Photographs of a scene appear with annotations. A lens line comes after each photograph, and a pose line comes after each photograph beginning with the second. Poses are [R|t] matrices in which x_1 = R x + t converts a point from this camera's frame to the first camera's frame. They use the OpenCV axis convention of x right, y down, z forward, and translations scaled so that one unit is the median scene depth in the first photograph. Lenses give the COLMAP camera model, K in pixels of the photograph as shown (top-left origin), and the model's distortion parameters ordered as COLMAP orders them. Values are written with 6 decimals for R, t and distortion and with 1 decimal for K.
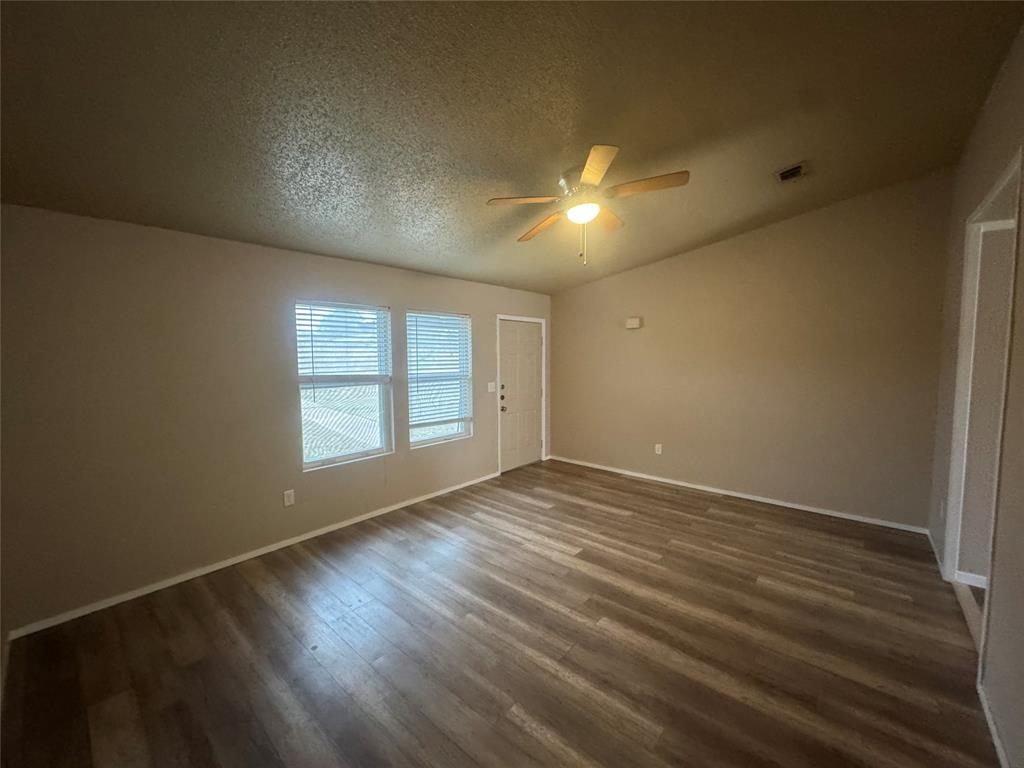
lens RADIAL K [[409.6, 0, 512.6], [0, 409.6, 380.4], [0, 0, 1]] dist [-0.008620, 0.001161]
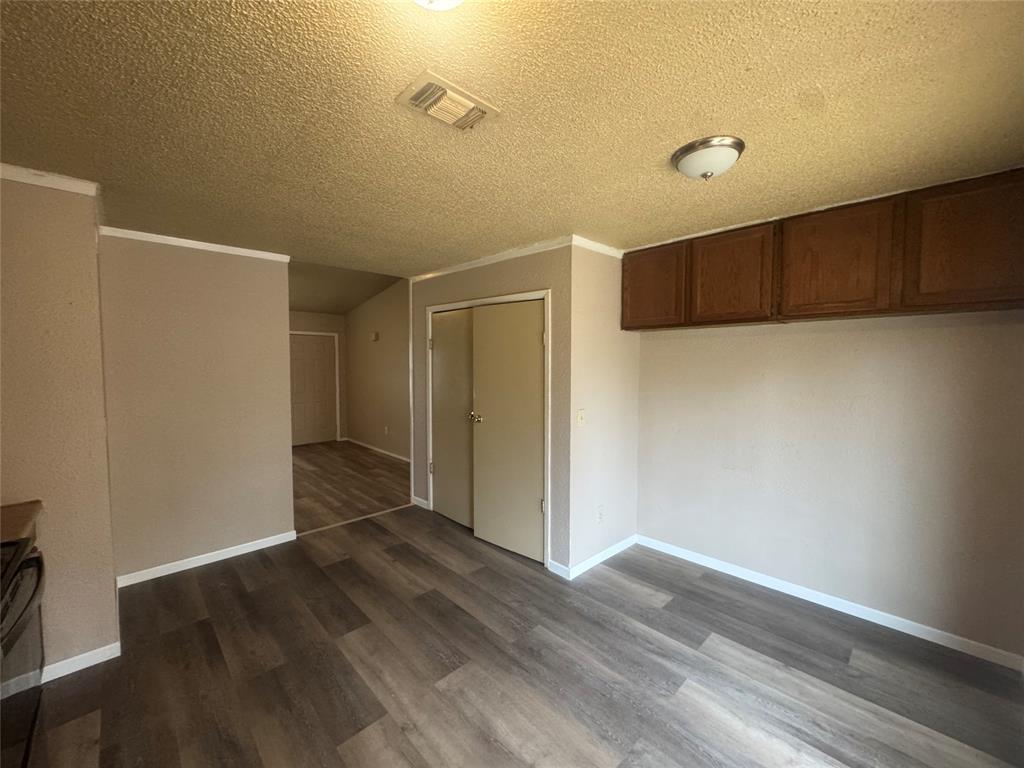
lens RADIAL K [[409.6, 0, 510.8], [0, 409.6, 381.1], [0, 0, 1]] dist [-0.008620, 0.001161]
pose [[0.995549, 0.012037, -0.093469, 1.280974], [-0.014064, 0.999680, -0.021050, 0.041075], [0.093185, 0.022271, 0.995400, -0.437384]]
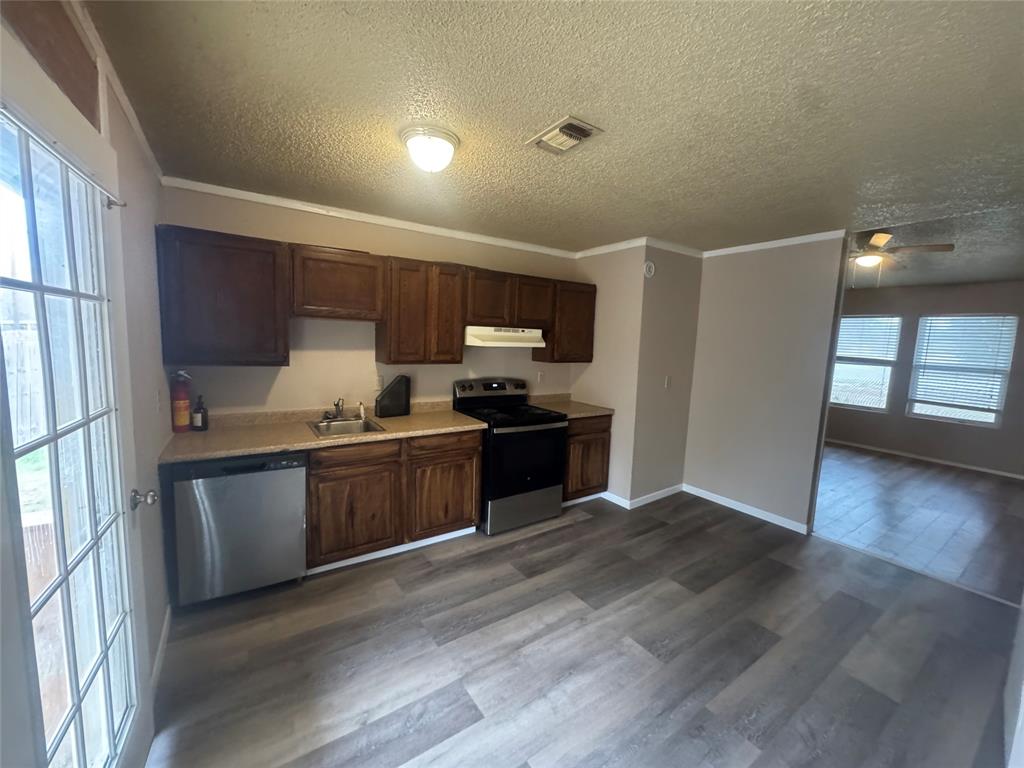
lens RADIAL K [[409.6, 0, 514.5], [0, 409.6, 384.5], [0, 0, 1]] dist [-0.008620, 0.001161]
pose [[-0.257186, 0.110331, -0.960043, 1.710968], [-0.101456, 0.984888, 0.140365, 0.005611], [0.961021, 0.133502, -0.242106, 0.041762]]
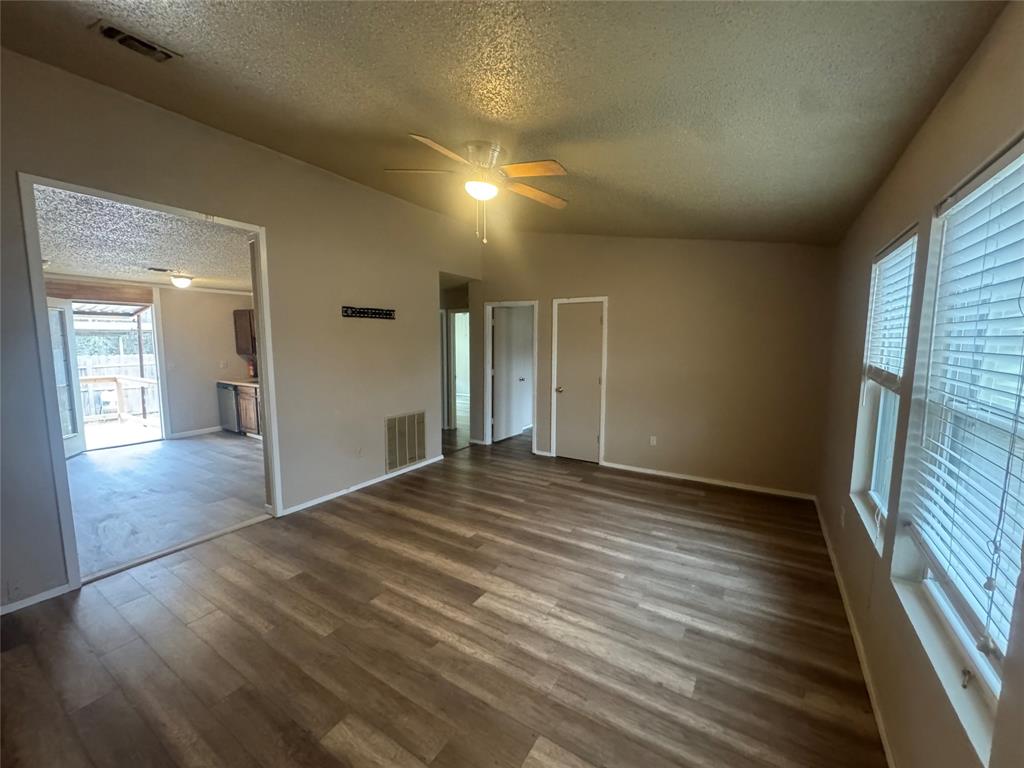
lens RADIAL K [[409.6, 0, 510.2], [0, 409.6, 386.1], [0, 0, 1]] dist [-0.008620, 0.001161]
pose [[-0.988780, 0.019840, -0.148057, 0.197996], [-0.007434, 0.983377, 0.181422, -0.097542], [0.149195, 0.180488, -0.972196, 1.580768]]
